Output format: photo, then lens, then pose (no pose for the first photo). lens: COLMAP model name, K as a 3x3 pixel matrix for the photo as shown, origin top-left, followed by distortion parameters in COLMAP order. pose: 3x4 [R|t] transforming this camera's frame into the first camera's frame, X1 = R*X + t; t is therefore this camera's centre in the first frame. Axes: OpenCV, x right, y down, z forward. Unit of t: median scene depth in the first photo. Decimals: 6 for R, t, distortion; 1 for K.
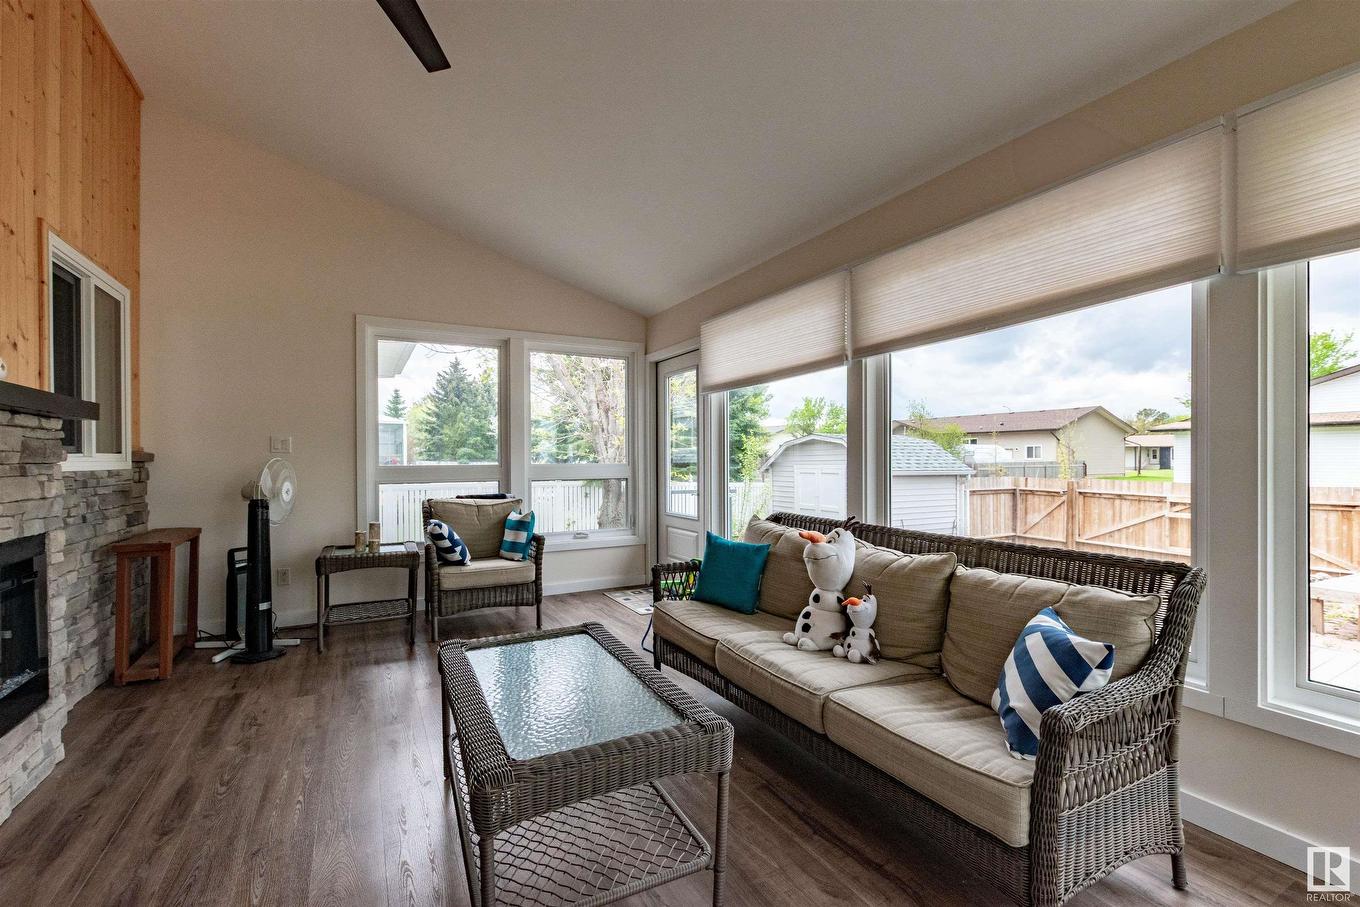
lens RADIAL K [[613.1, 0, 679.2], [0, 613.1, 456.7], [0, 0, 1]] dist [-0.017066, -0.000253]
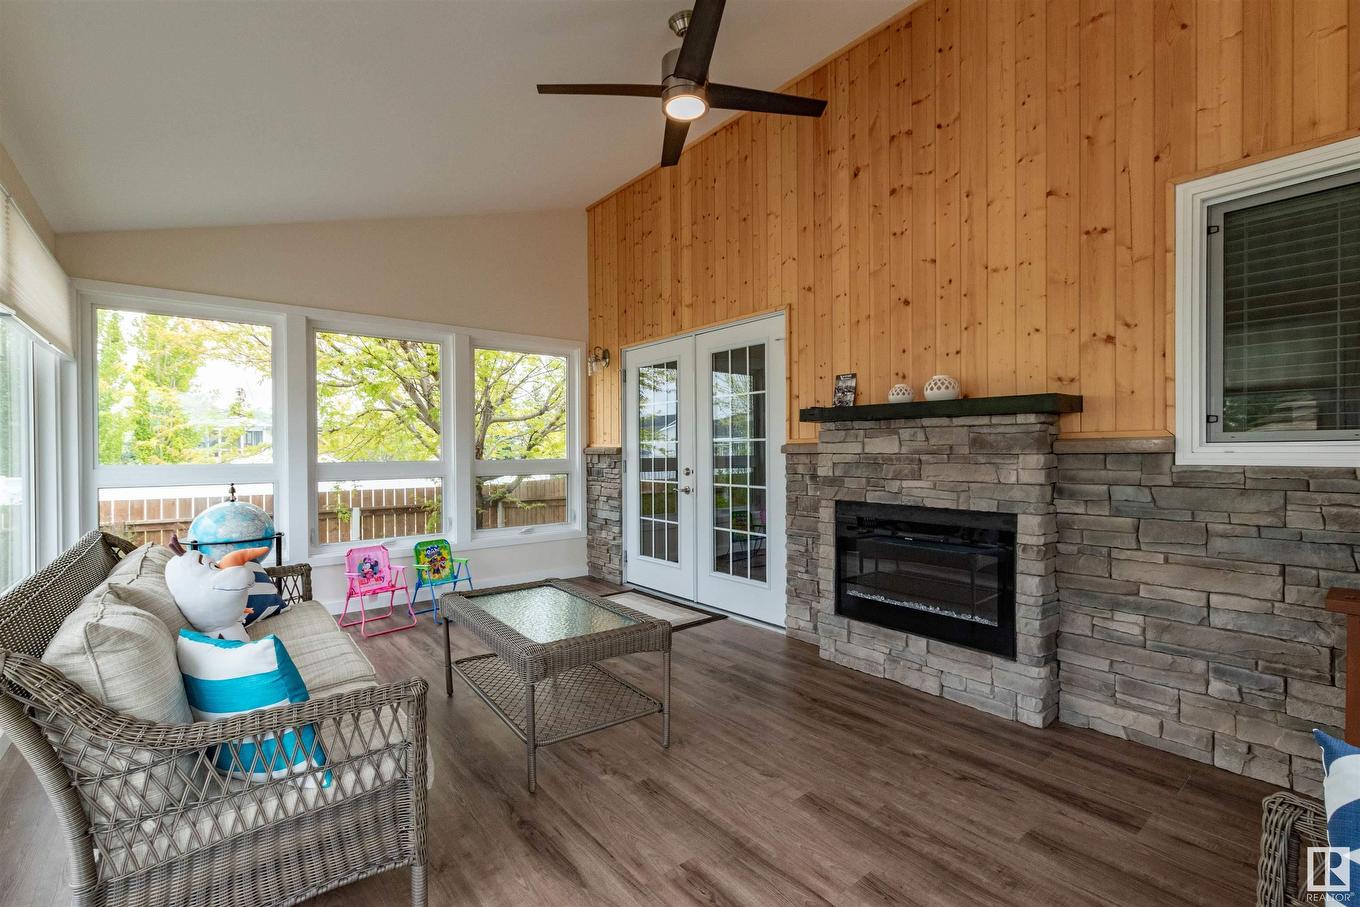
lens RADIAL K [[613.1, 0, 682.4], [0, 613.1, 453.0], [0, 0, 1]] dist [-0.017066, -0.000253]
pose [[-0.982513, 0.009421, -0.185953, -0.187892], [0.008343, 0.999944, 0.006578, -0.000595], [0.186005, 0.004911, -0.982537, 1.781201]]
